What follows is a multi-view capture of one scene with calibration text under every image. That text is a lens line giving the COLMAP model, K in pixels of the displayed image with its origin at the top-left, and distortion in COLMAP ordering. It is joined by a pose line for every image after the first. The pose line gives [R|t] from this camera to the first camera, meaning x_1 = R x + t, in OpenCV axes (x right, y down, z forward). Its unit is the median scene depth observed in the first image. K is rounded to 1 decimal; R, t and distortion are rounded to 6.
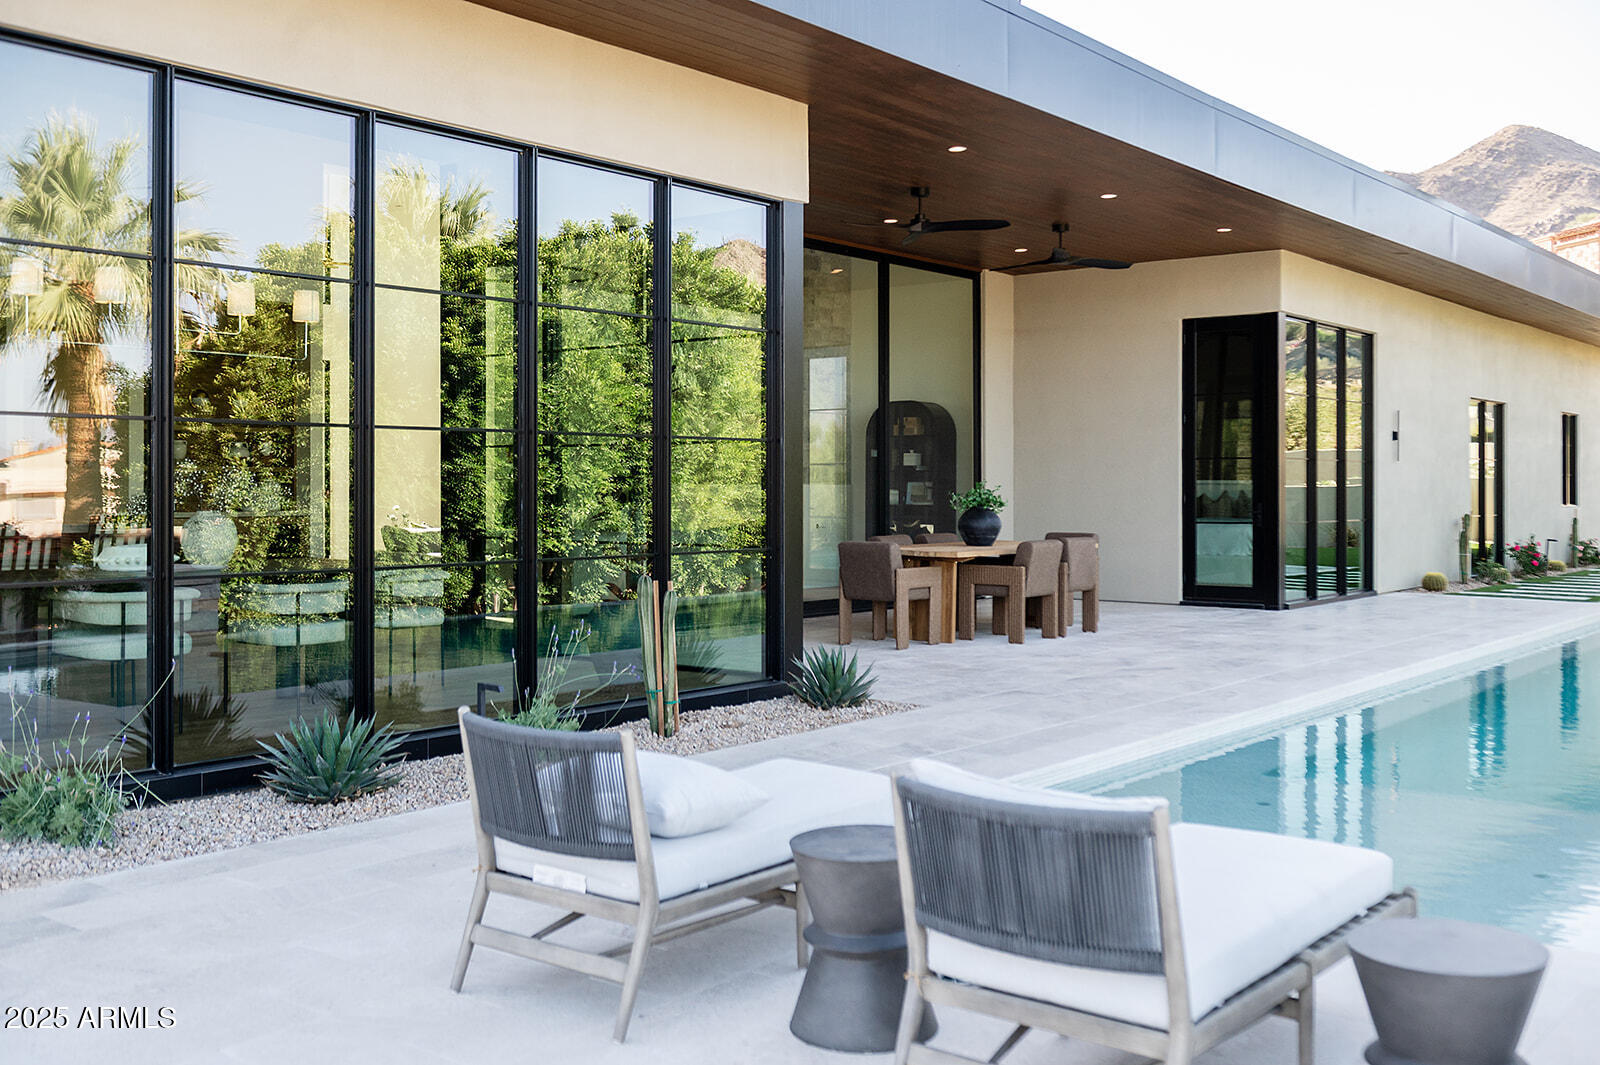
lens RADIAL K [[1546.4, 0, 798.0], [0, 1546.4, 526.9], [0, 0, 1]] dist [-0.020035, 0.000000]
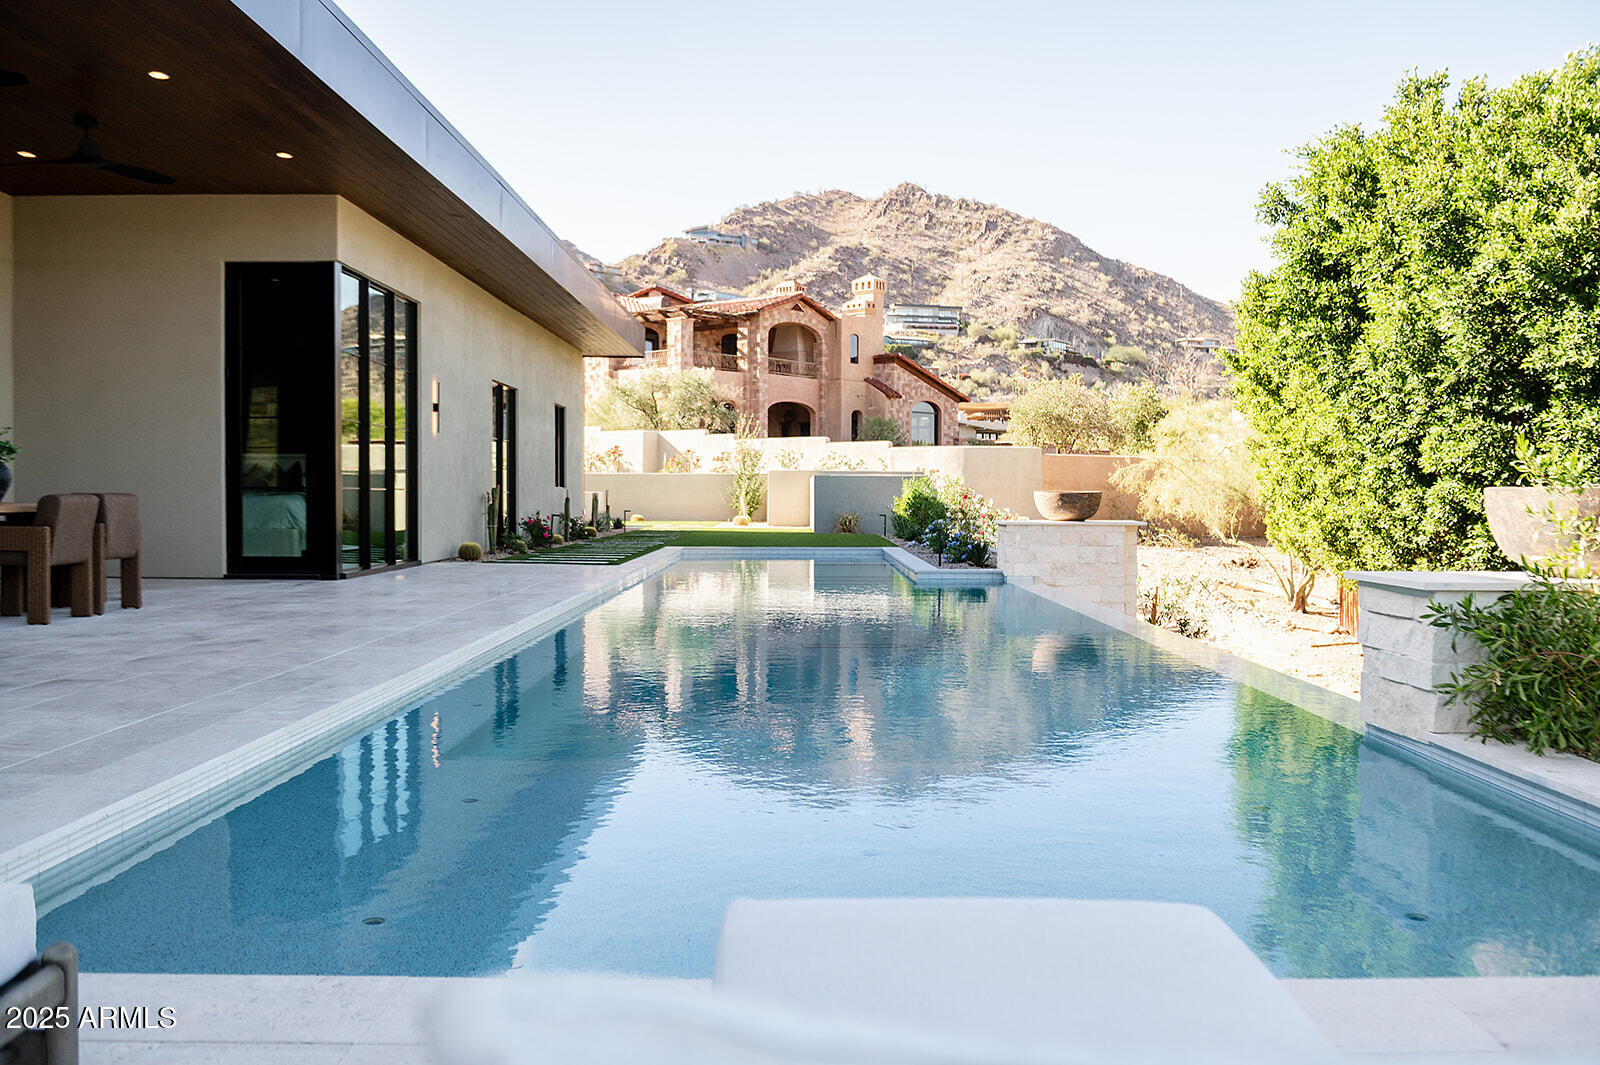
lens RADIAL K [[1403.2, 0, 800.7], [0, 1403.2, 532.7], [0, 0, 1]] dist [-0.015104, -0.009769]
pose [[0.785480, -0.013725, 0.618735, 0.005174], [0.009134, 0.999902, 0.010585, 0.019630], [-0.618820, -0.002662, 0.785528, 0.158918]]
